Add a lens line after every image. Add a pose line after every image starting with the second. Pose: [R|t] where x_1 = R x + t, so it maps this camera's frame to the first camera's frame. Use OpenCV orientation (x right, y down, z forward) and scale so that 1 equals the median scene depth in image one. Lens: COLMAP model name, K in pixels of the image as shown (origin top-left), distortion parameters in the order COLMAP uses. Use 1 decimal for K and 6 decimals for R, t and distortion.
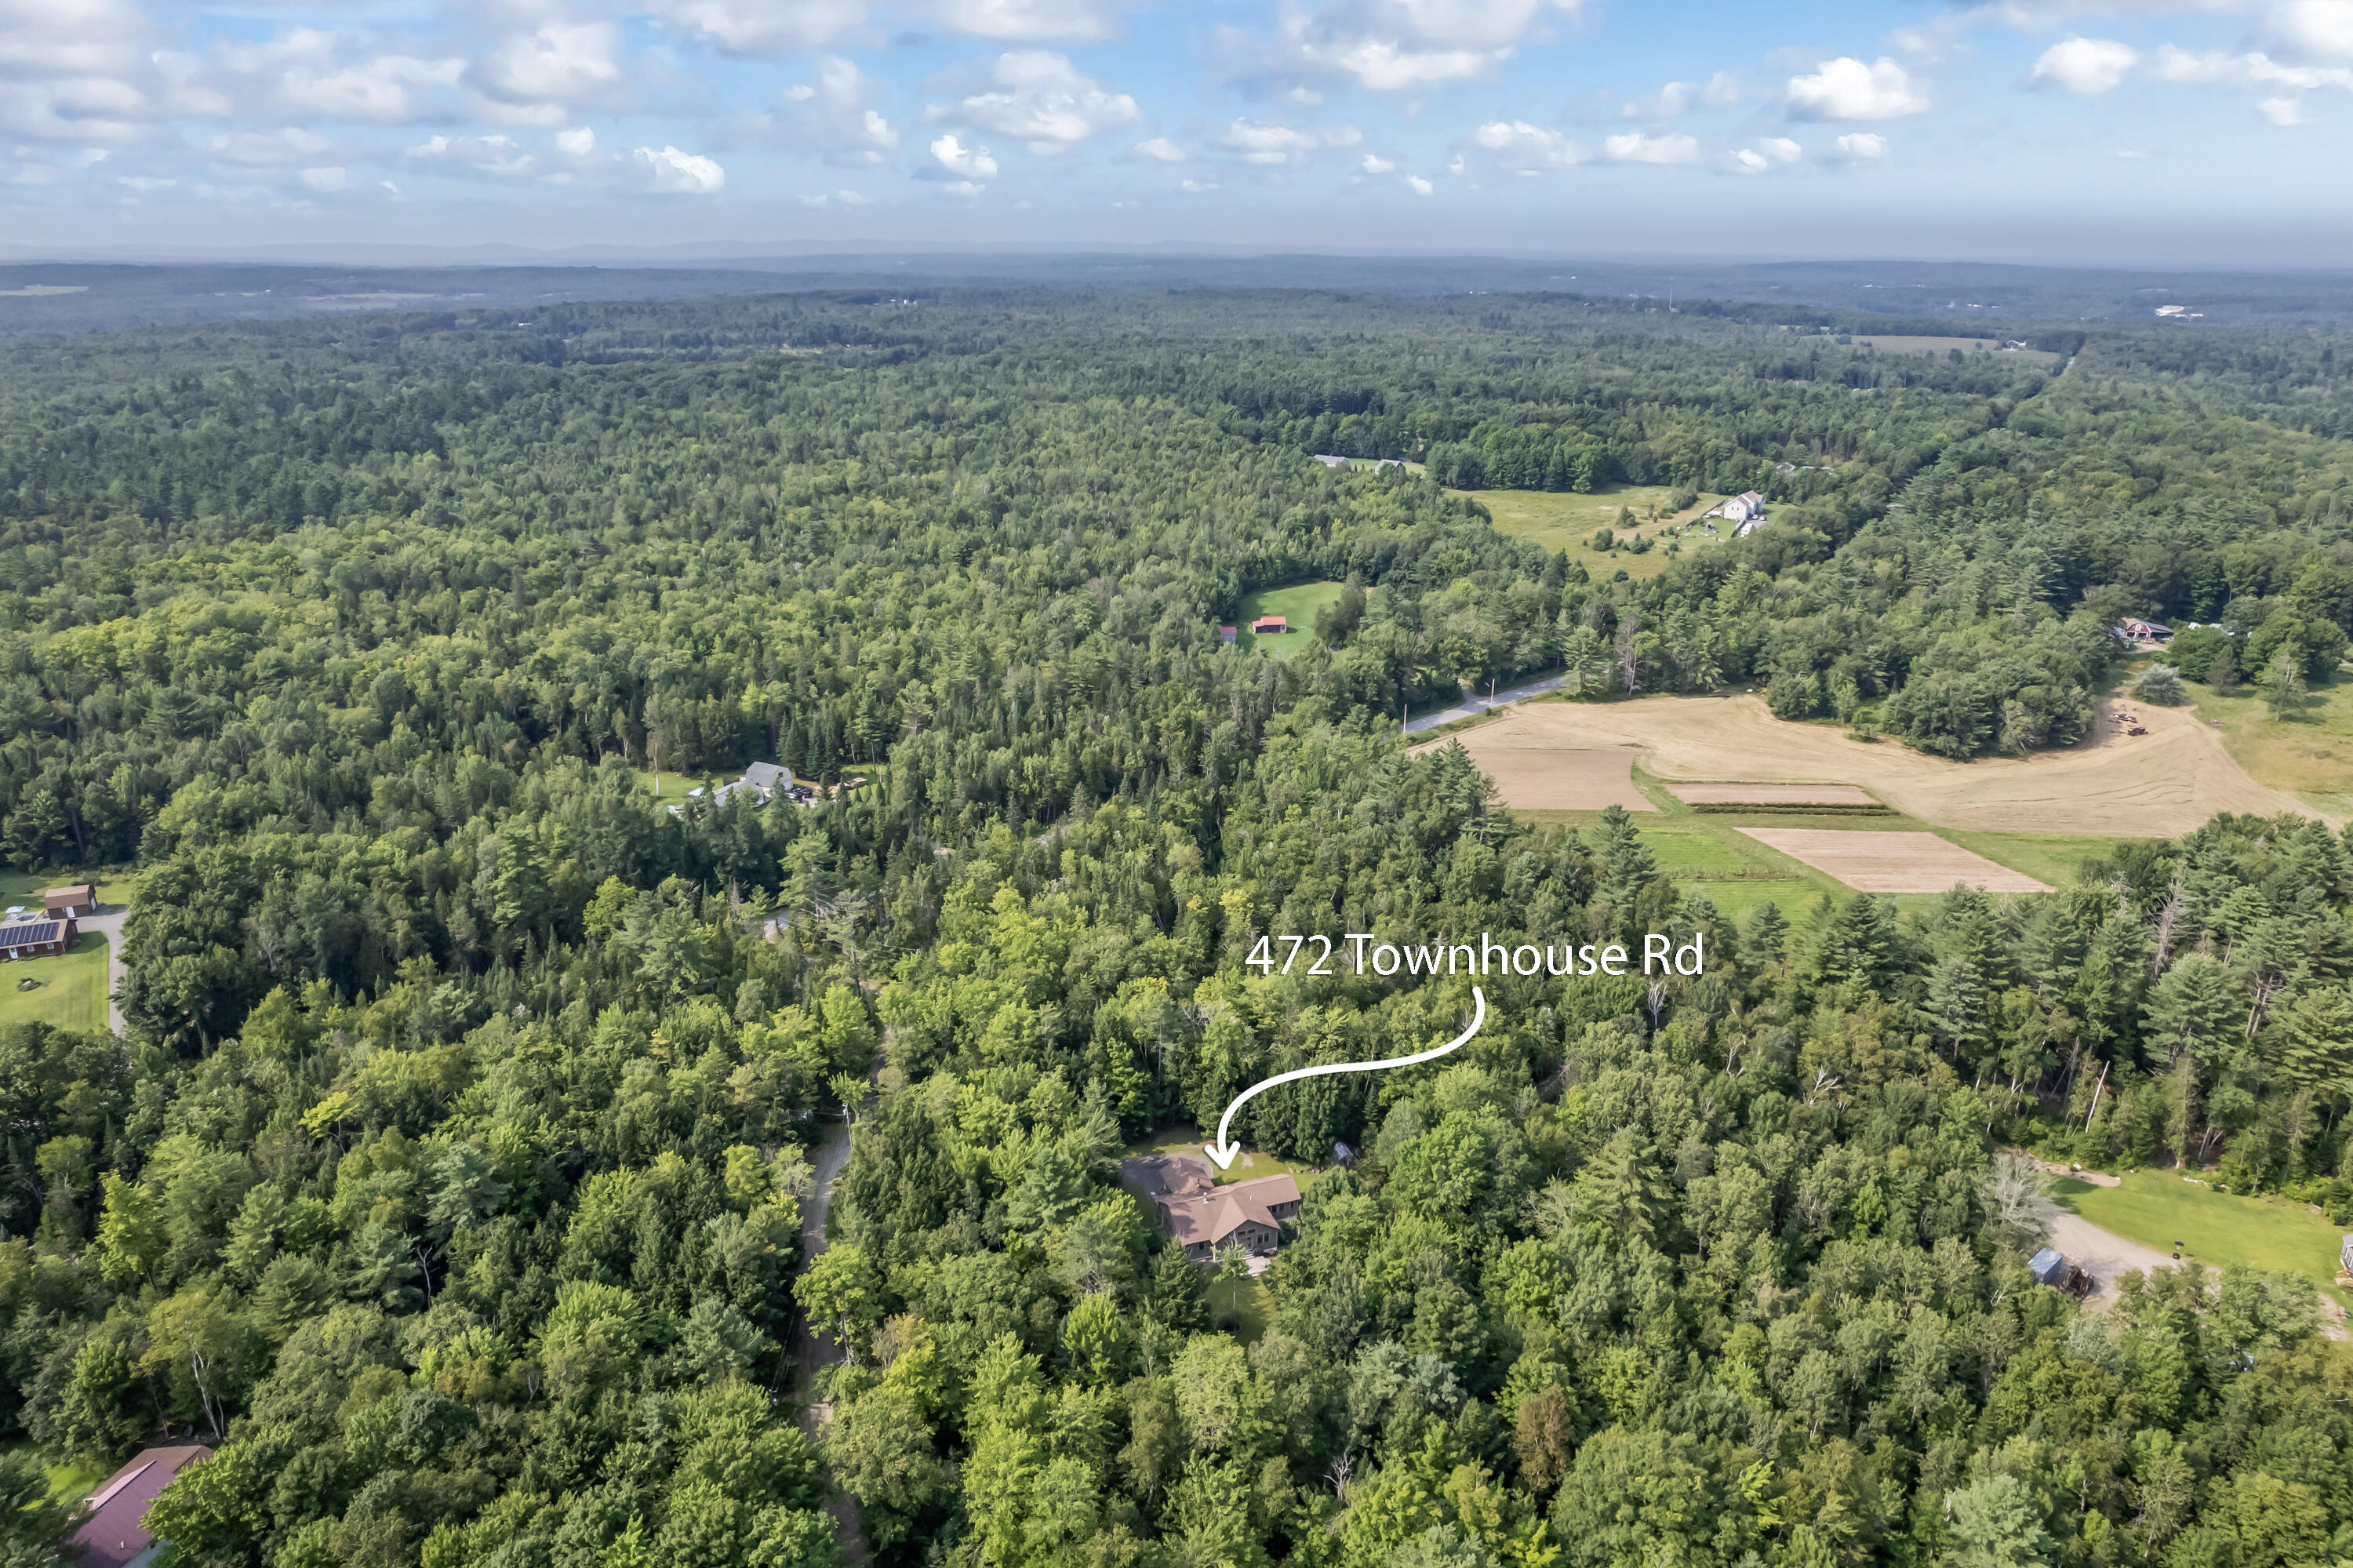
lens RADIAL K [[1508.4, 0, 1174.8], [0, 1508.4, 800.2], [0, 0, 1]] dist [-0.071816, 0.080513]
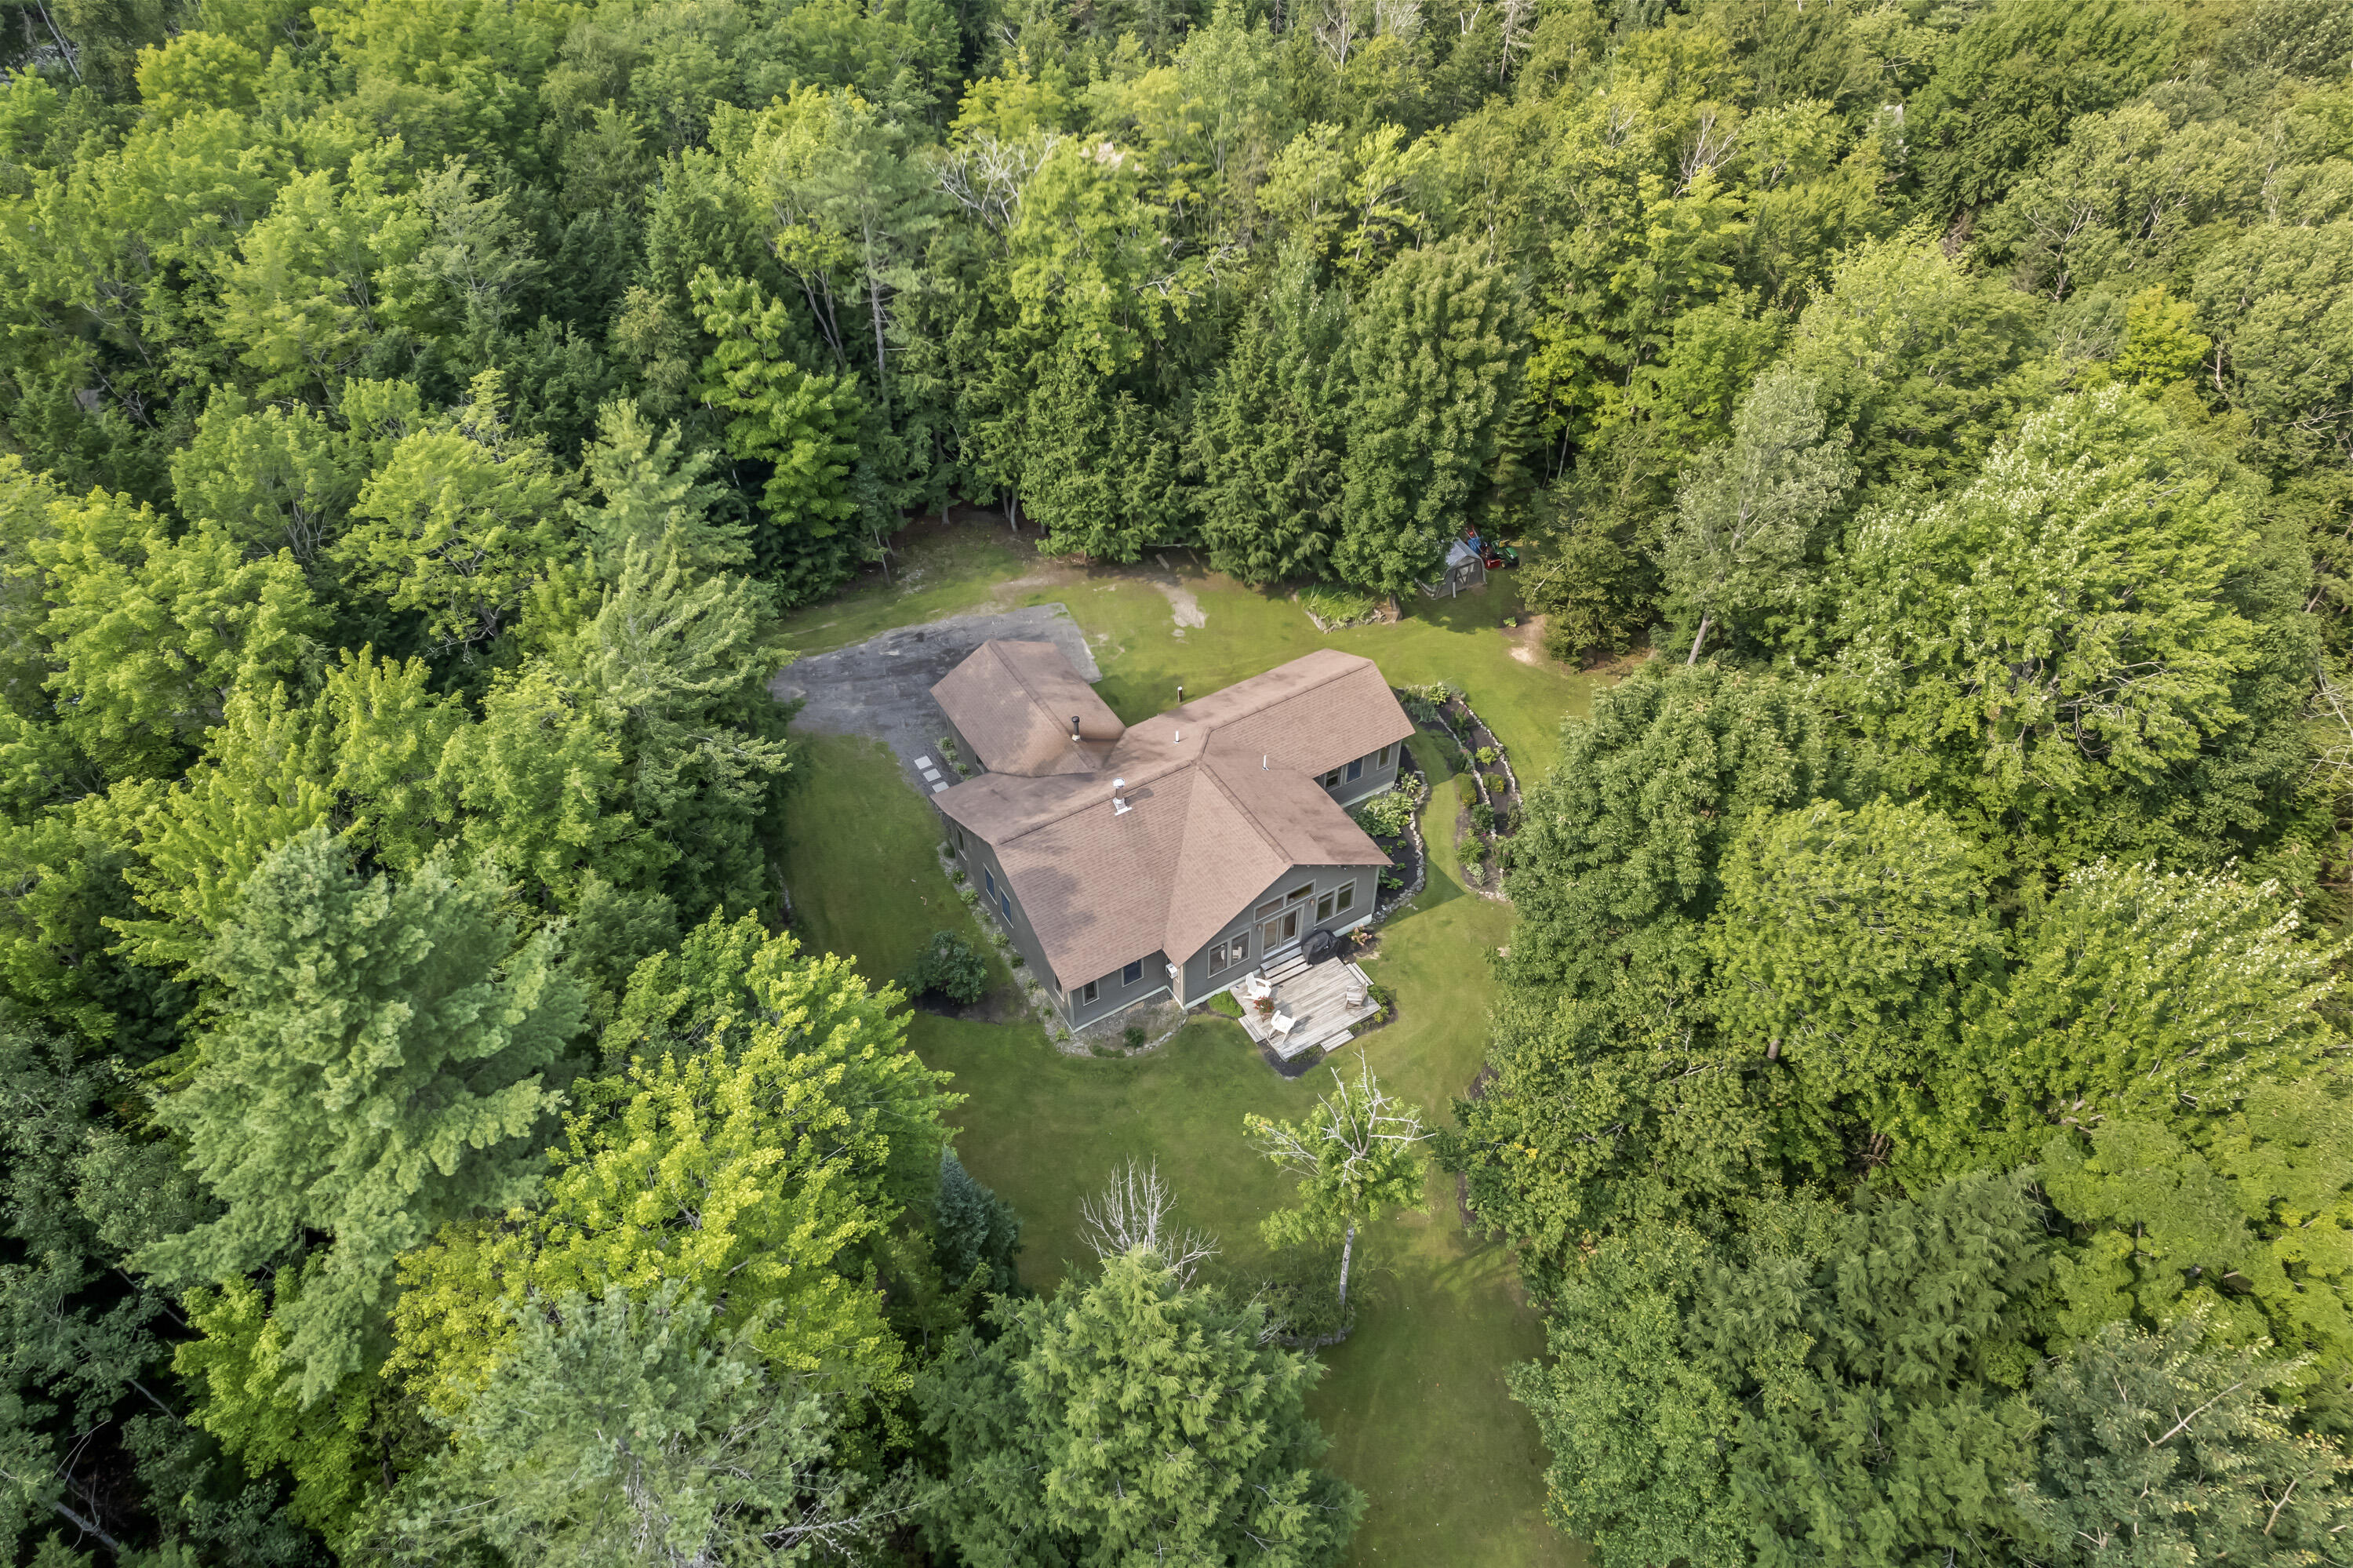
lens RADIAL K [[1508.4, 0, 1174.8], [0, 1508.4, 800.2], [0, 0, 1]] dist [-0.071816, 0.080513]
pose [[0.978079, -0.147471, 0.147017, -0.009907], [0.070544, 0.898927, 0.432382, 0.132743], [-0.195921, -0.412532, 0.889625, 0.683649]]
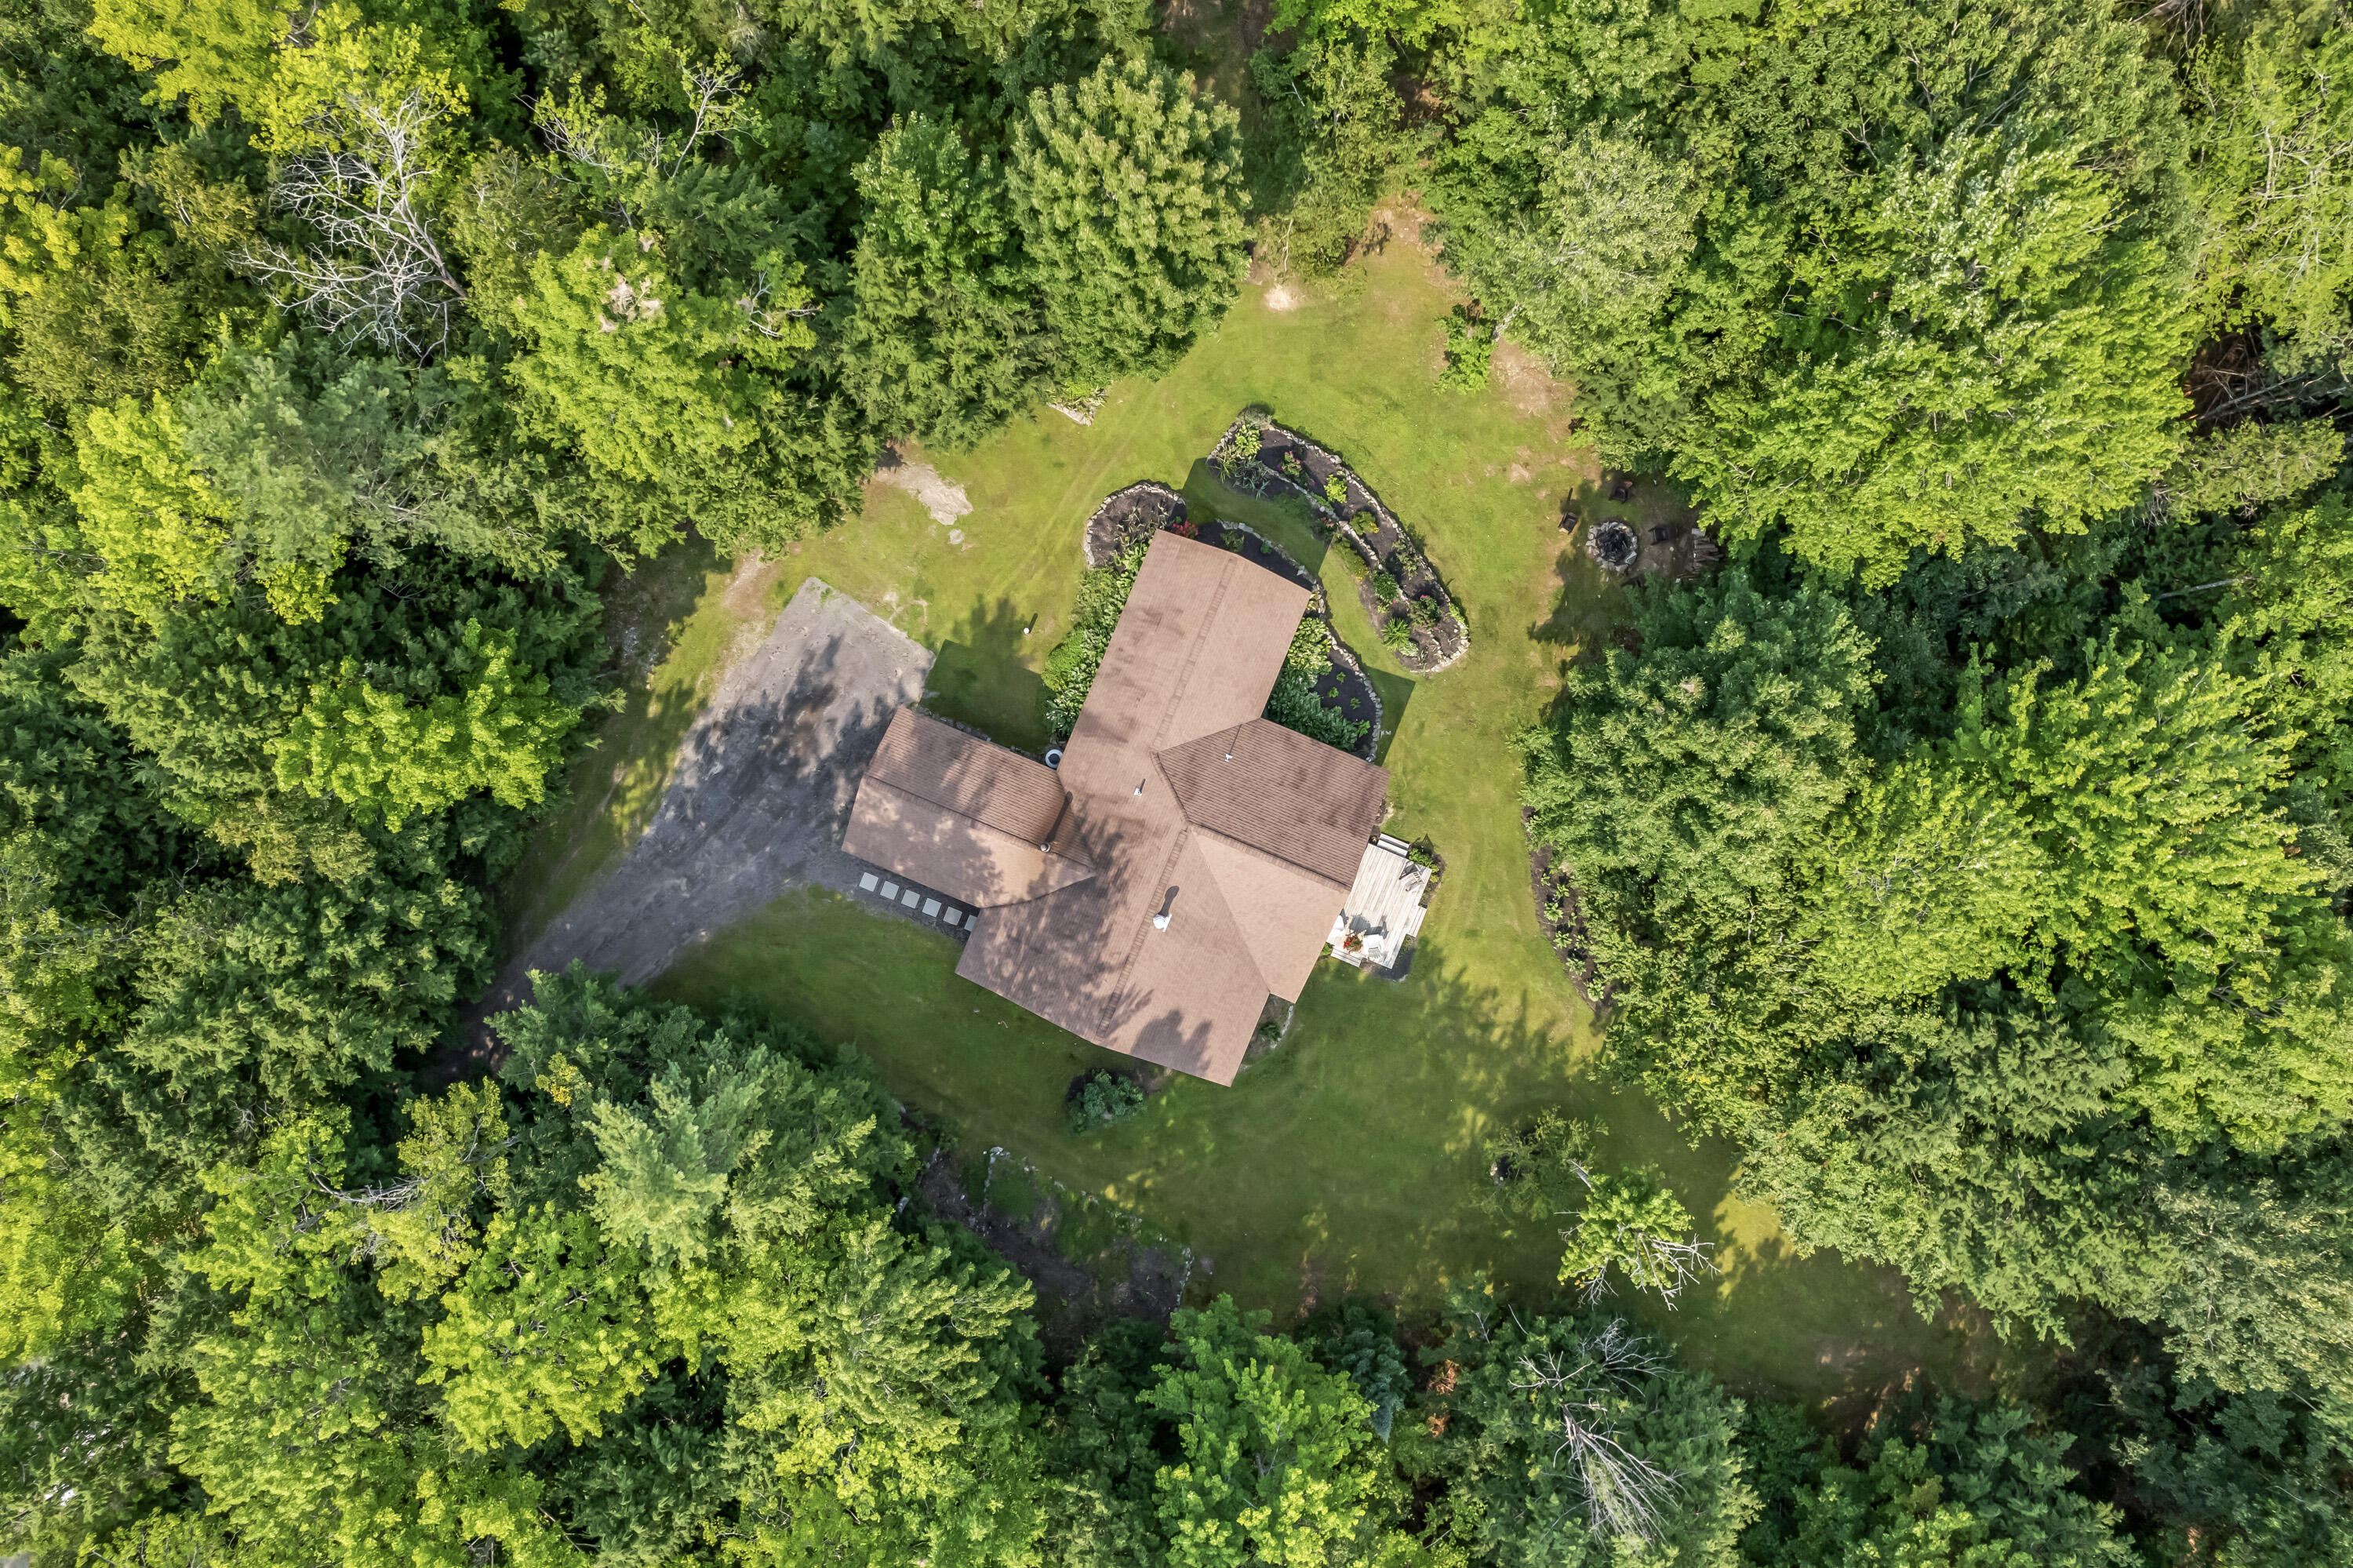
lens RADIAL K [[1508.4, 0, 1174.8], [0, 1508.4, 800.2], [0, 0, 1]] dist [-0.071816, 0.080513]
pose [[0.659531, -0.750668, -0.038952, 0.047541], [0.261932, 0.180941, 0.947973, -0.009428], [-0.704565, -0.635420, 0.315960, 0.847360]]
